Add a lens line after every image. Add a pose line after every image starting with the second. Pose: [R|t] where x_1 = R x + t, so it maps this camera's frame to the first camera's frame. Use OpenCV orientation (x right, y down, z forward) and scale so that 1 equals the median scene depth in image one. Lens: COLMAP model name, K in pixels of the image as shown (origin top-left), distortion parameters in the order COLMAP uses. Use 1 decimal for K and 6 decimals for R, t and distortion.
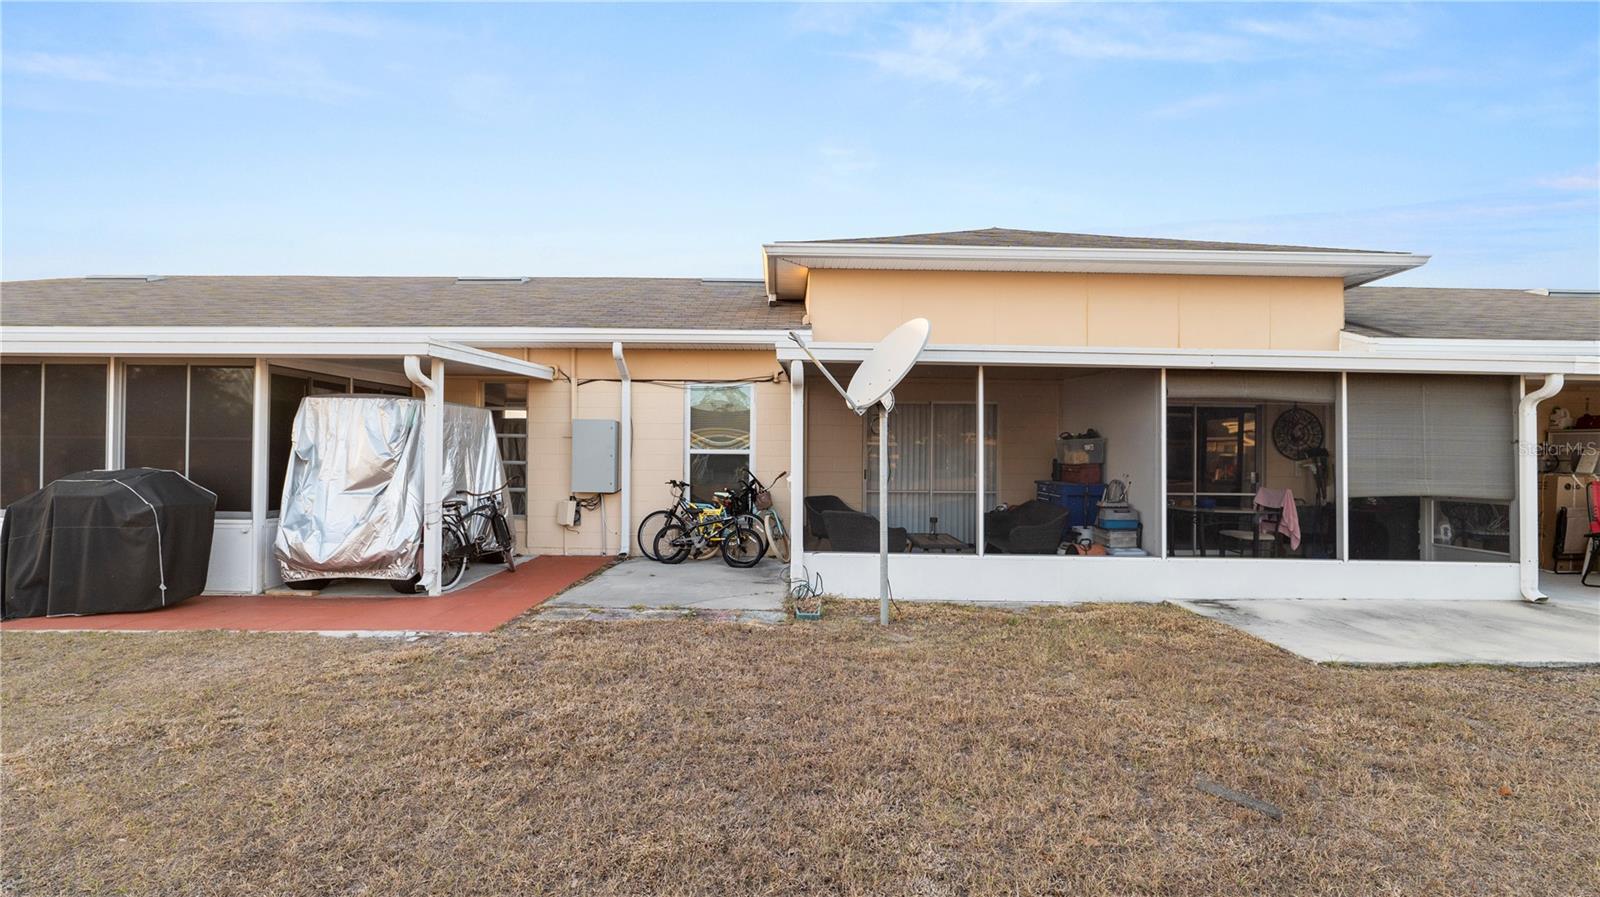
lens RADIAL K [[648.5, 0, 797.7], [0, 648.5, 450.7], [0, 0, 1]] dist [-0.009779, 0.000525]
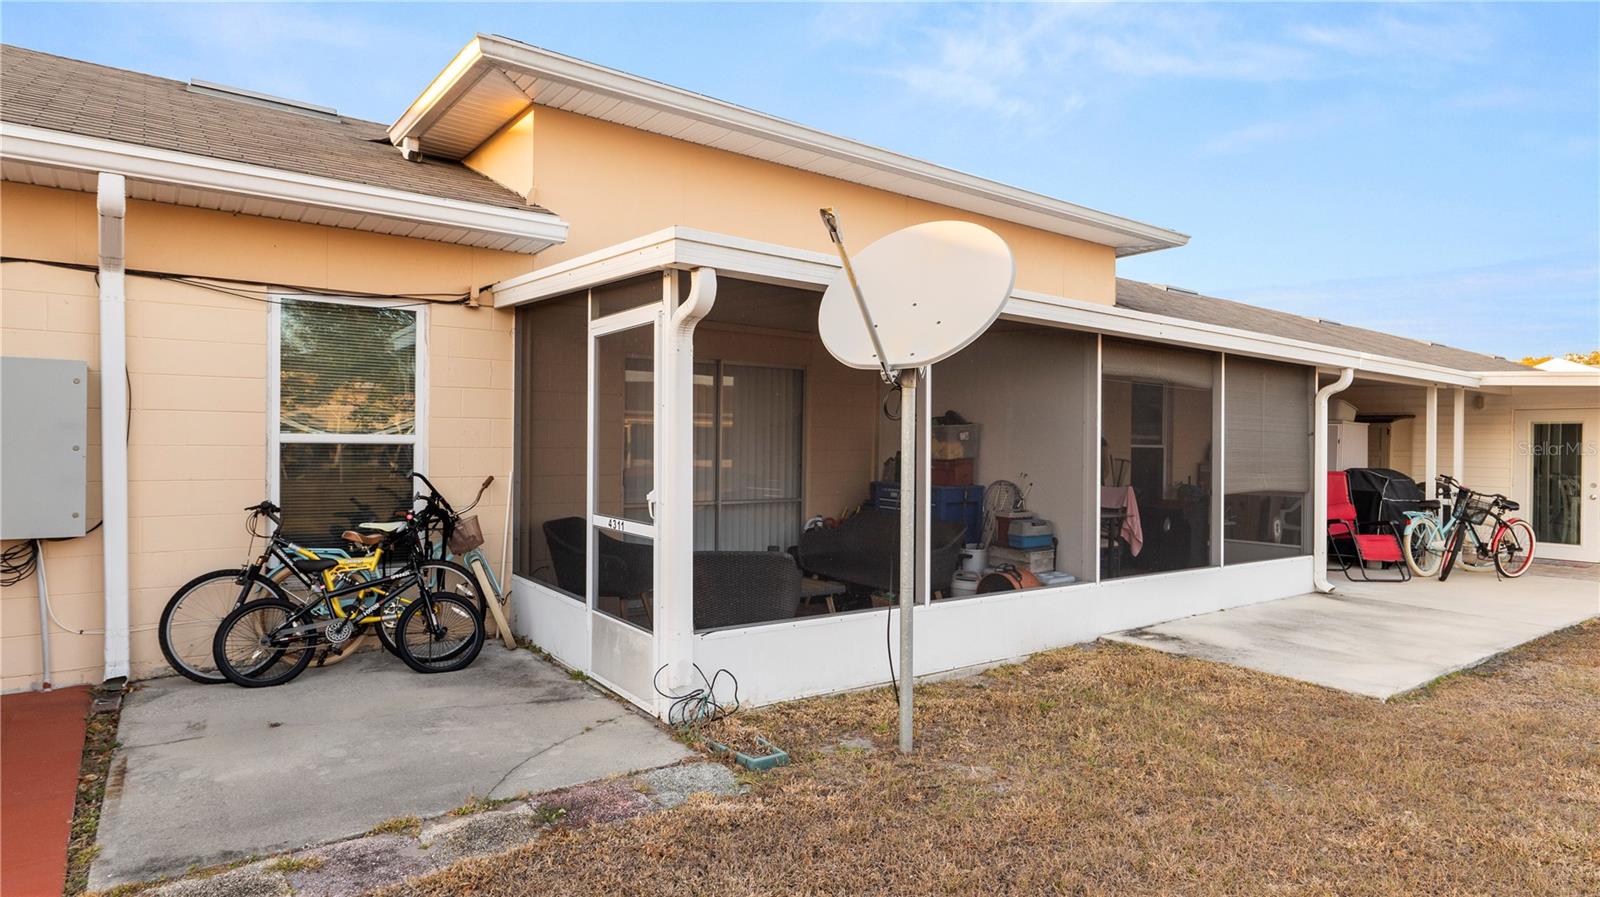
lens RADIAL K [[885.3, 0, 796.8], [0, 885.3, 451.9], [0, 0, 1]] dist [-0.004948, -0.001344]
pose [[0.803012, -0.005588, 0.595937, -0.266183], [-0.010169, 0.999682, 0.023076, -0.007963], [-0.595877, -0.024591, 0.802699, 0.283870]]
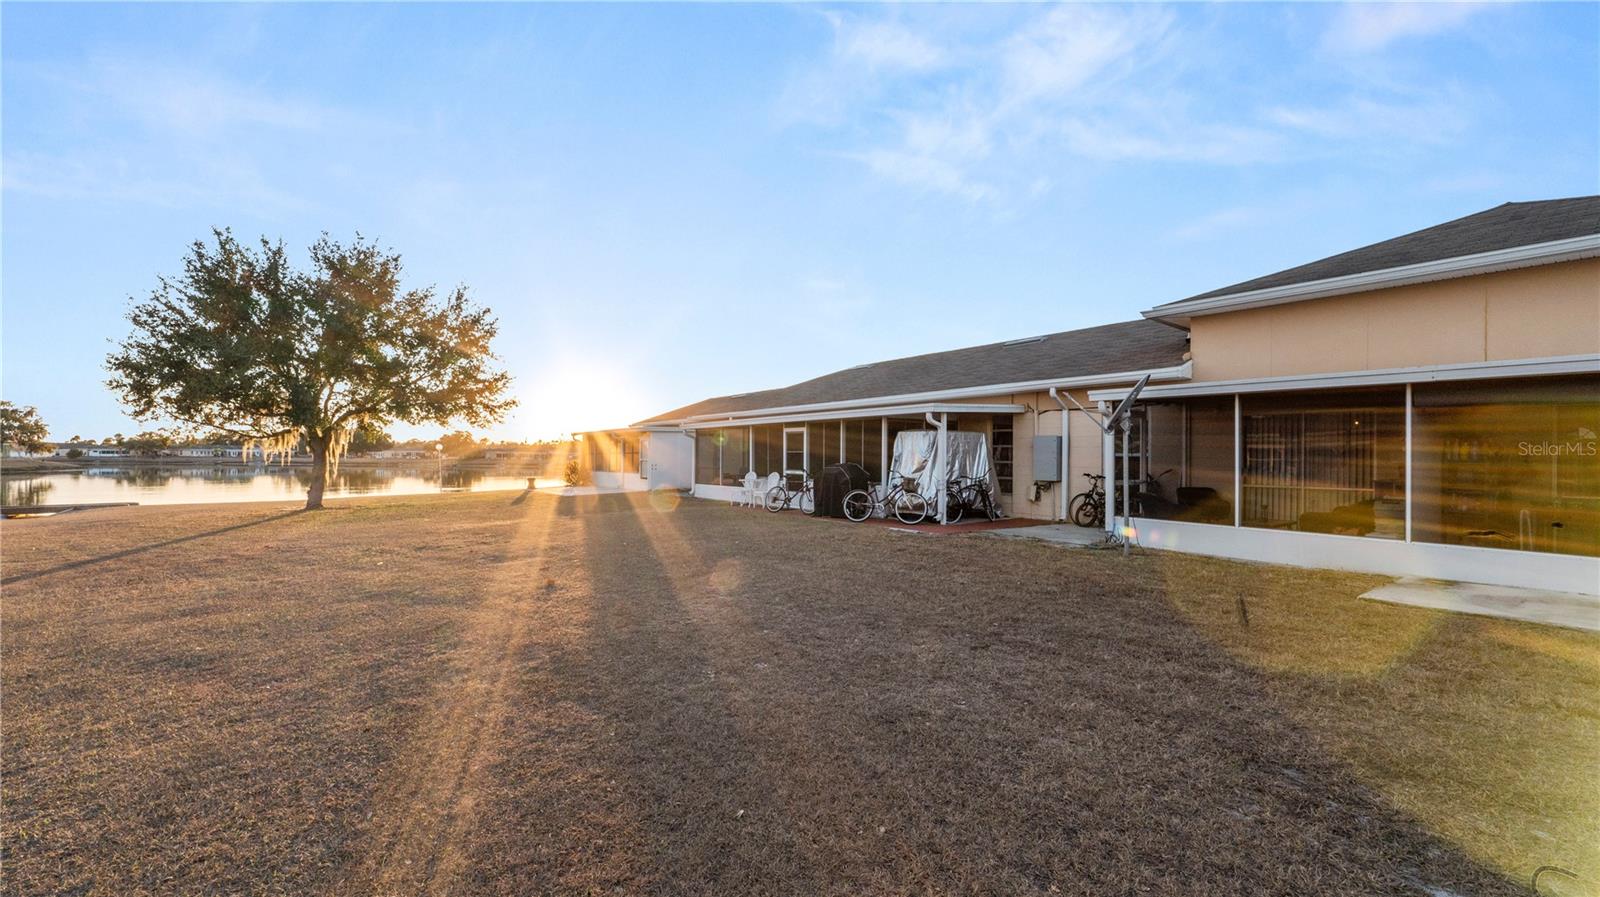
lens RADIAL K [[648.5, 0, 802.7], [0, 648.5, 457.6], [0, 0, 1]] dist [-0.009779, 0.000525]
pose [[0.591362, -0.004017, -0.806396, 0.661075], [0.006931, 0.999976, 0.000102, 0.002592], [0.806376, -0.005650, 0.591376, -0.462661]]
